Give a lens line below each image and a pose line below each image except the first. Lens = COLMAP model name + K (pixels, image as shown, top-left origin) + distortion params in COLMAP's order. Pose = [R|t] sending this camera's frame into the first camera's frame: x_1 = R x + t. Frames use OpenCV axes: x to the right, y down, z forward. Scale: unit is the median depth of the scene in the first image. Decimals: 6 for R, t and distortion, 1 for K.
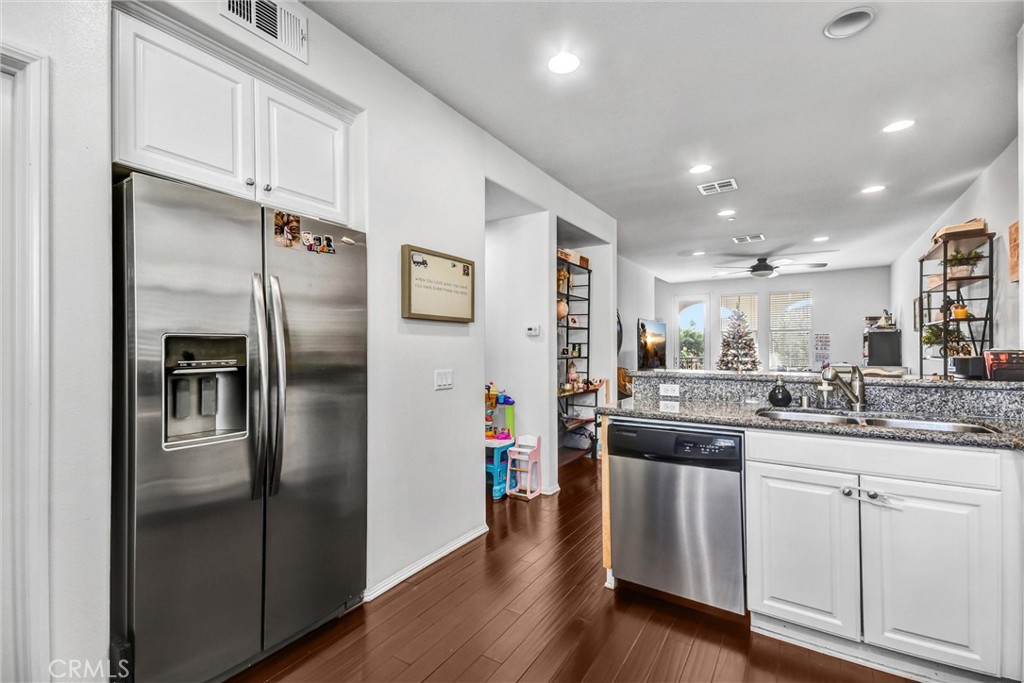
lens RADIAL K [[461.7, 0, 508.5], [0, 461.7, 338.7], [0, 0, 1]] dist [0.033400, -0.000102]
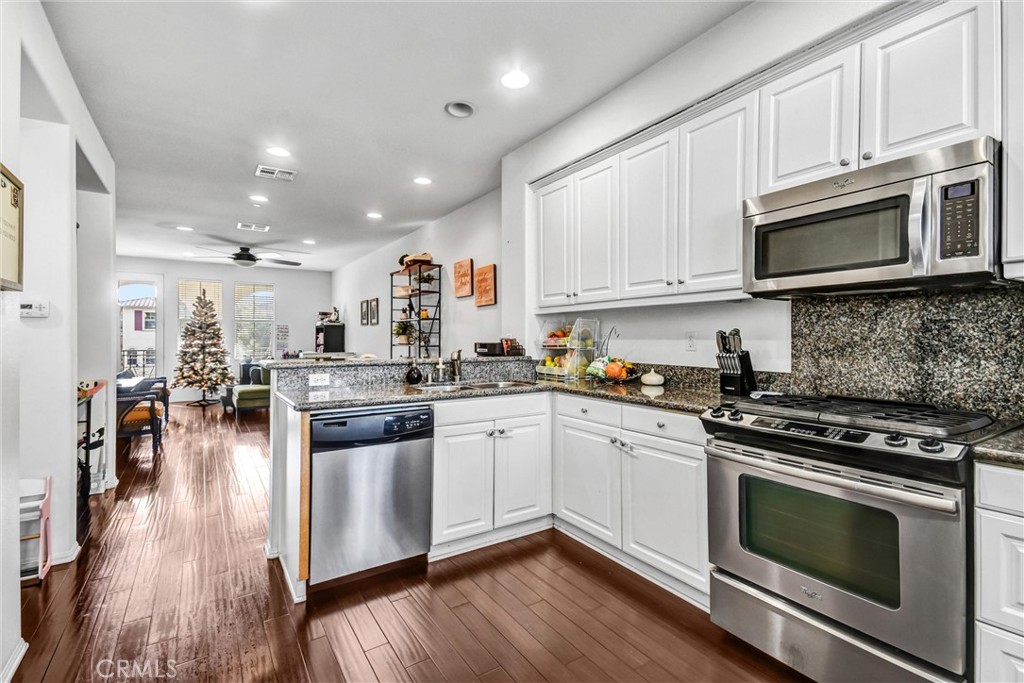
lens RADIAL K [[461.7, 0, 508.5], [0, 461.7, 338.7], [0, 0, 1]] dist [0.033400, -0.000102]
pose [[0.407820, -0.000786, 0.913062, -0.236566], [-0.018557, 0.999786, 0.009149, 0.003725], [-0.912874, -0.020675, 0.407718, 0.138763]]
